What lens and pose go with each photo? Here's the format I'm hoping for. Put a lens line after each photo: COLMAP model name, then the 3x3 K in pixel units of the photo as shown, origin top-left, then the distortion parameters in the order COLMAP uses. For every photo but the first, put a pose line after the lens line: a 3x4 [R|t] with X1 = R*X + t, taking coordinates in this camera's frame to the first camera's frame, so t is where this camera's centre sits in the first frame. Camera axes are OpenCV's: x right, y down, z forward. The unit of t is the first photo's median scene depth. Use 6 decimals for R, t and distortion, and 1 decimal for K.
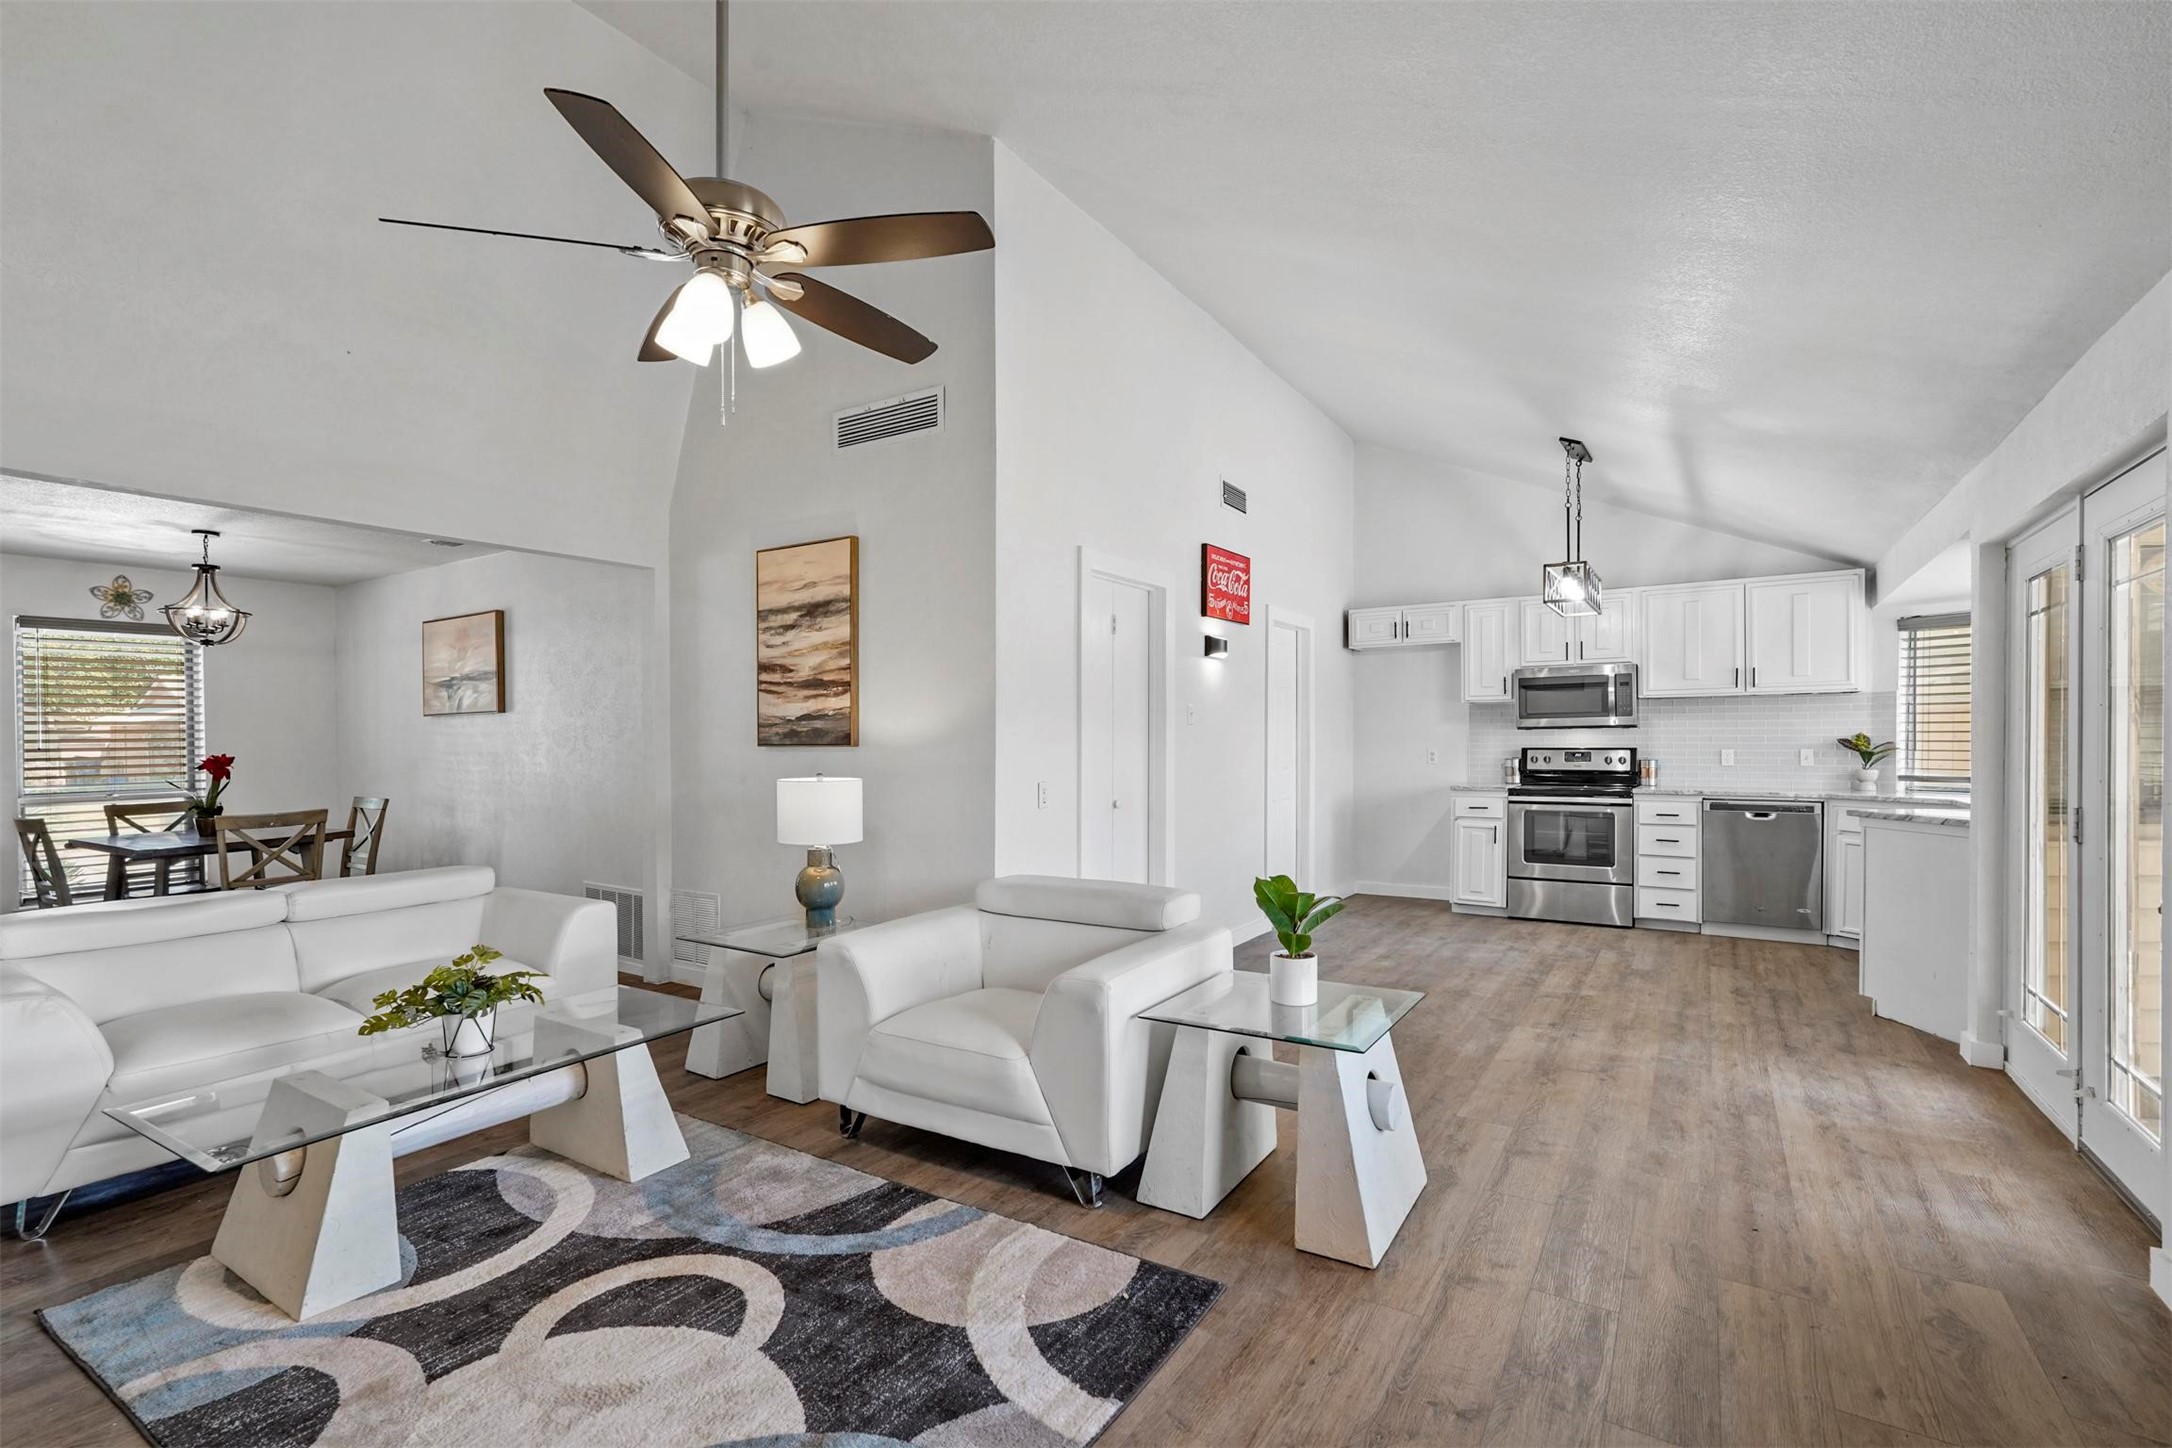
lens RADIAL K [[973.7, 0, 1076.1], [0, 973.7, 746.3], [0, 0, 1]] dist [-0.014634, 0.007266]
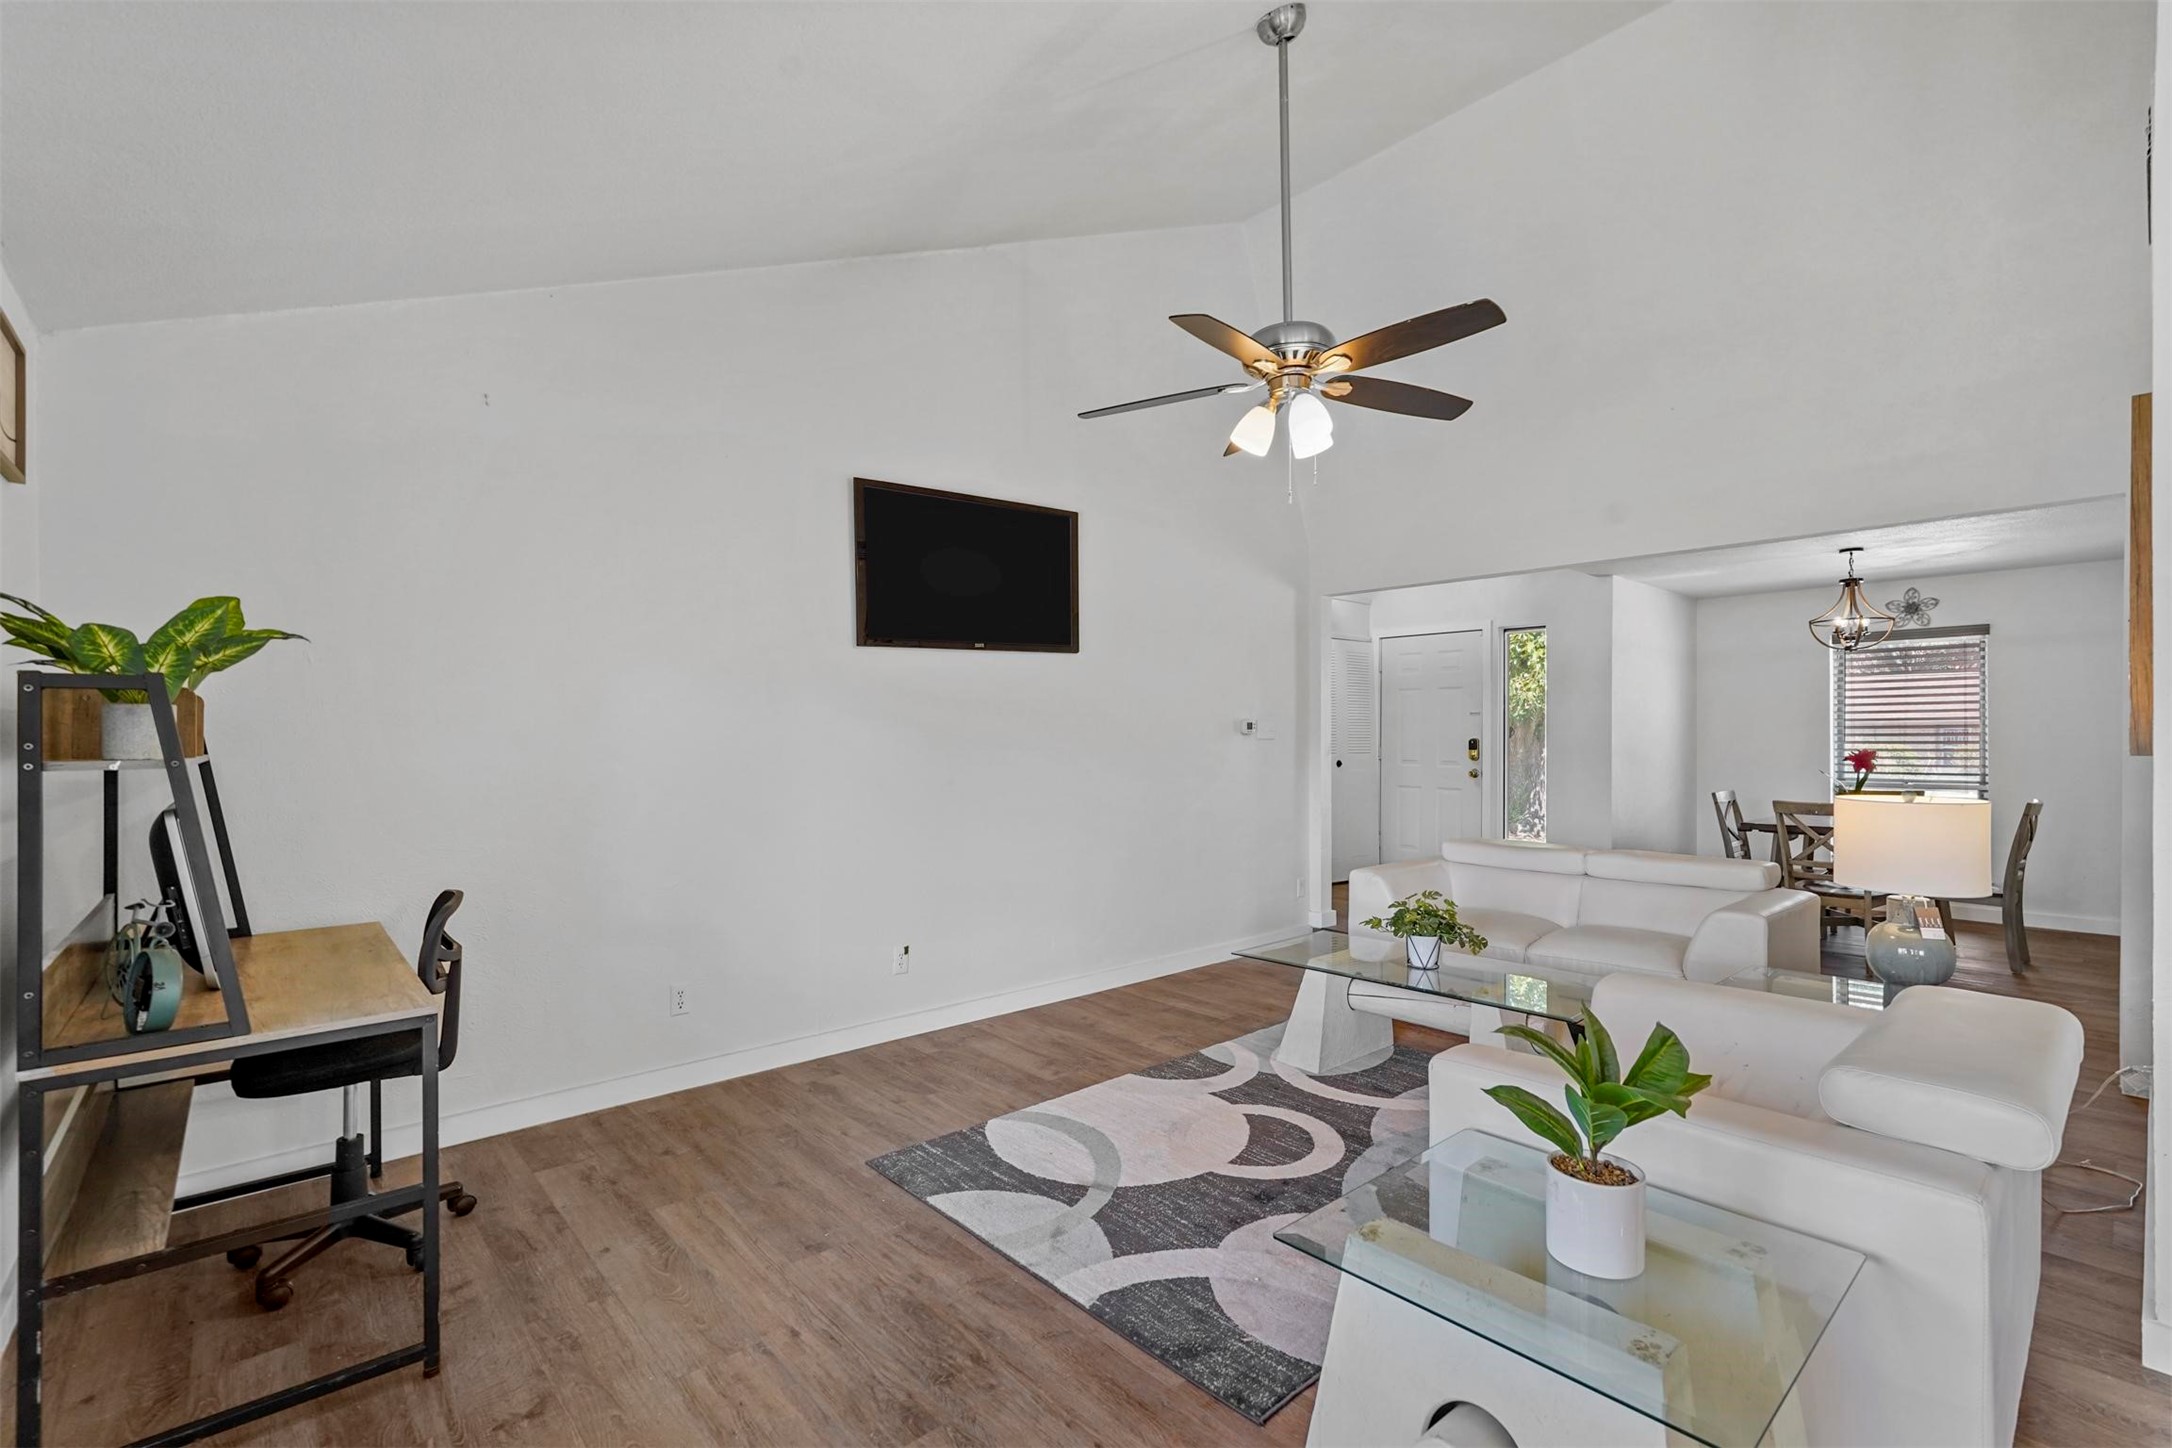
lens RADIAL K [[973.7, 0, 1088.6], [0, 973.7, 723.4], [0, 0, 1]] dist [-0.014634, 0.007266]
pose [[-0.263737, -0.003021, -0.964590, 0.359640], [-0.013110, 0.999914, 0.000453, -0.008382], [0.964506, 0.012765, -0.263754, 0.396386]]
